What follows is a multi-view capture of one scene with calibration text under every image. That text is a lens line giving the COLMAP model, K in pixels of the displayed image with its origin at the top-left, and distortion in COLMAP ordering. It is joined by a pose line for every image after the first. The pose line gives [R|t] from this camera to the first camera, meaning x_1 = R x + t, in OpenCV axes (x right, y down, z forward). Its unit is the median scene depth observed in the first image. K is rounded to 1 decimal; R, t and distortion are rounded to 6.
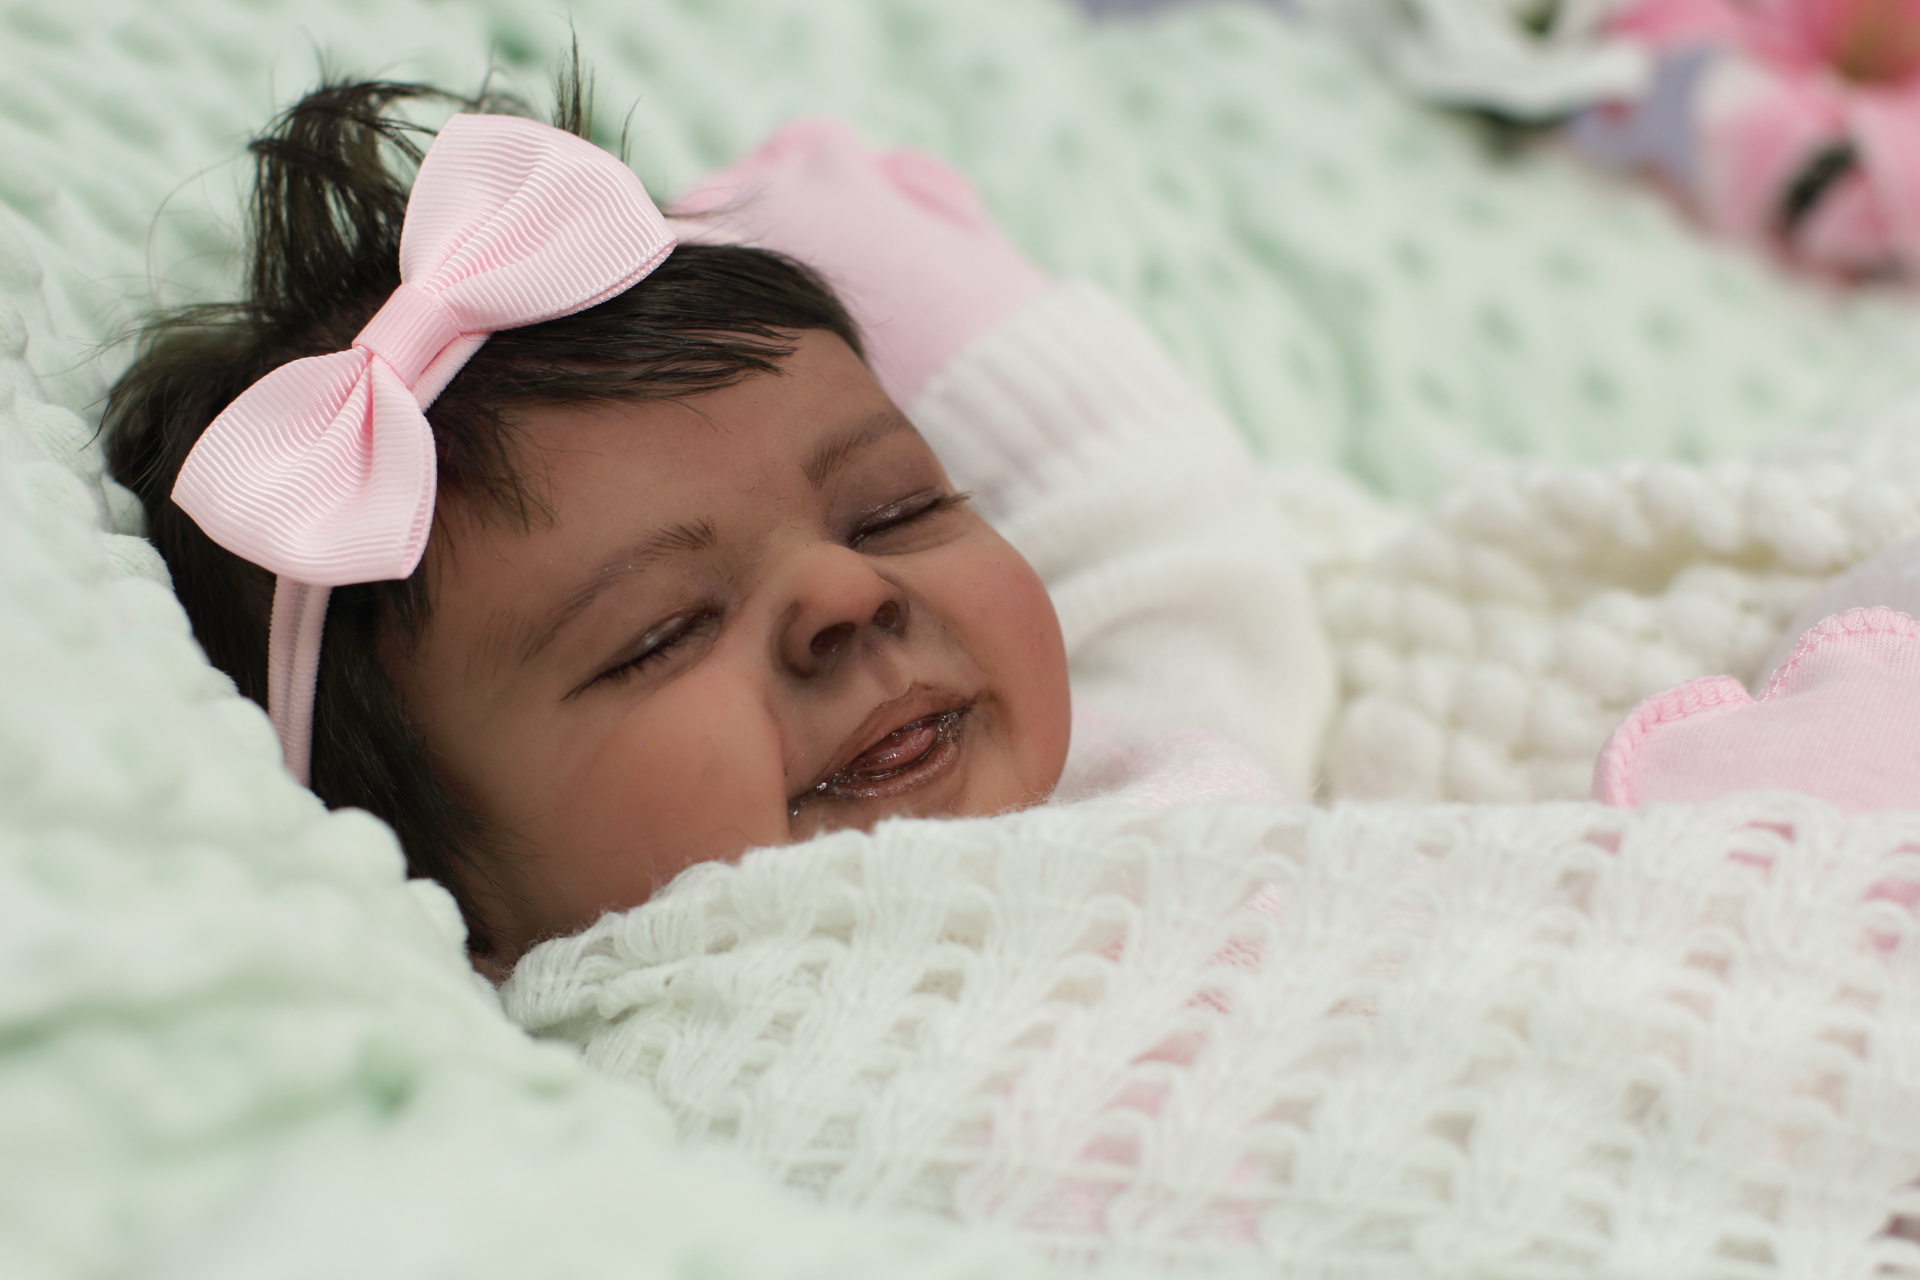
lens RADIAL K [[4376.9, 0, 960.0], [0, 4376.9, 640.0], [0, 0, 1]] dist [-0.178723, 0.147209]
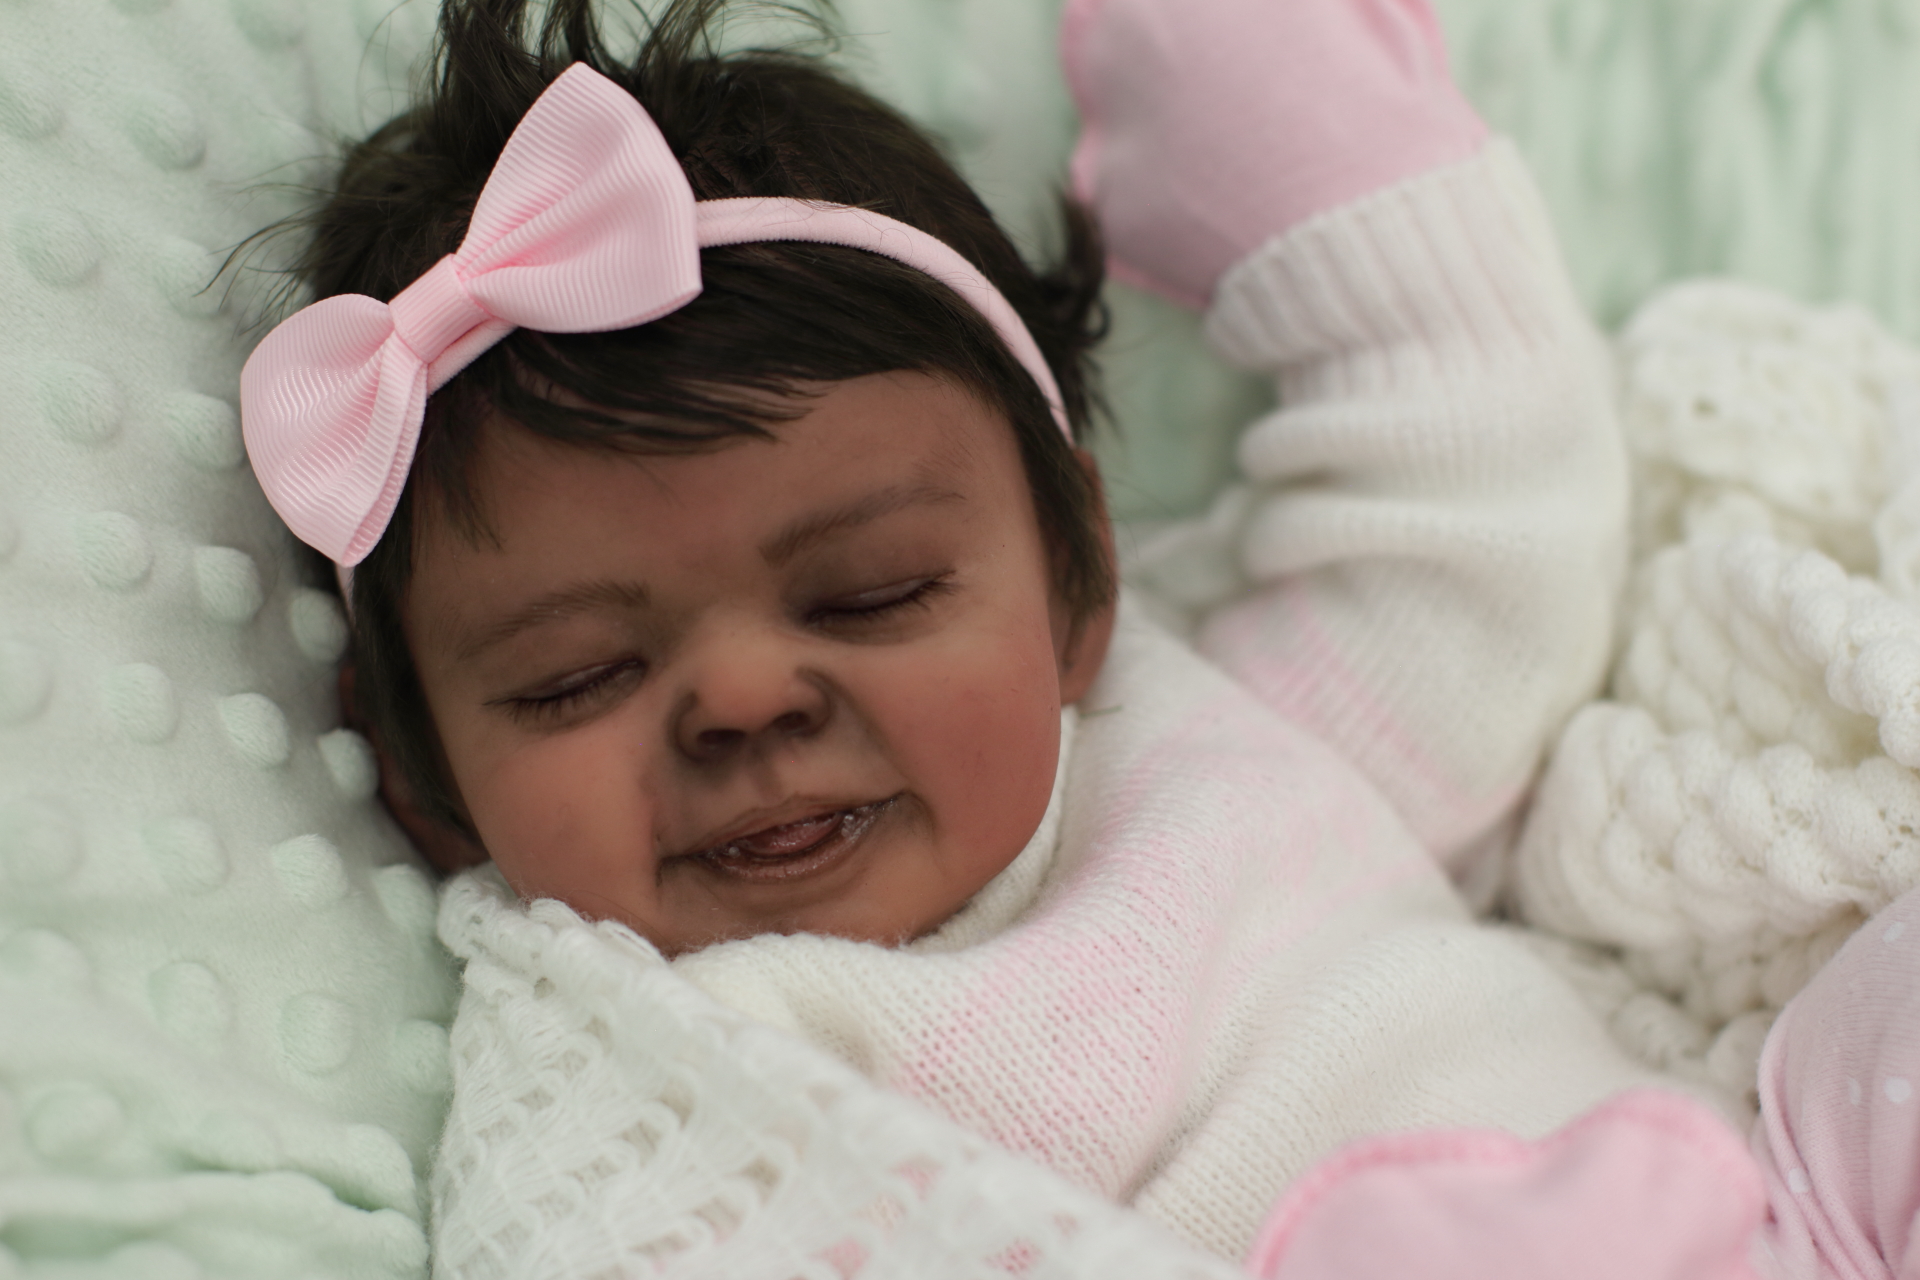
lens RADIAL K [[4376.9, 0, 960.0], [0, 4376.9, 640.0], [0, 0, 1]] dist [-0.178723, 0.147209]
pose [[0.859809, 0.347923, -0.373736, 0.390062], [-0.162601, 0.880389, 0.445506, -0.481362], [0.484035, -0.322281, 0.813539, 0.207900]]
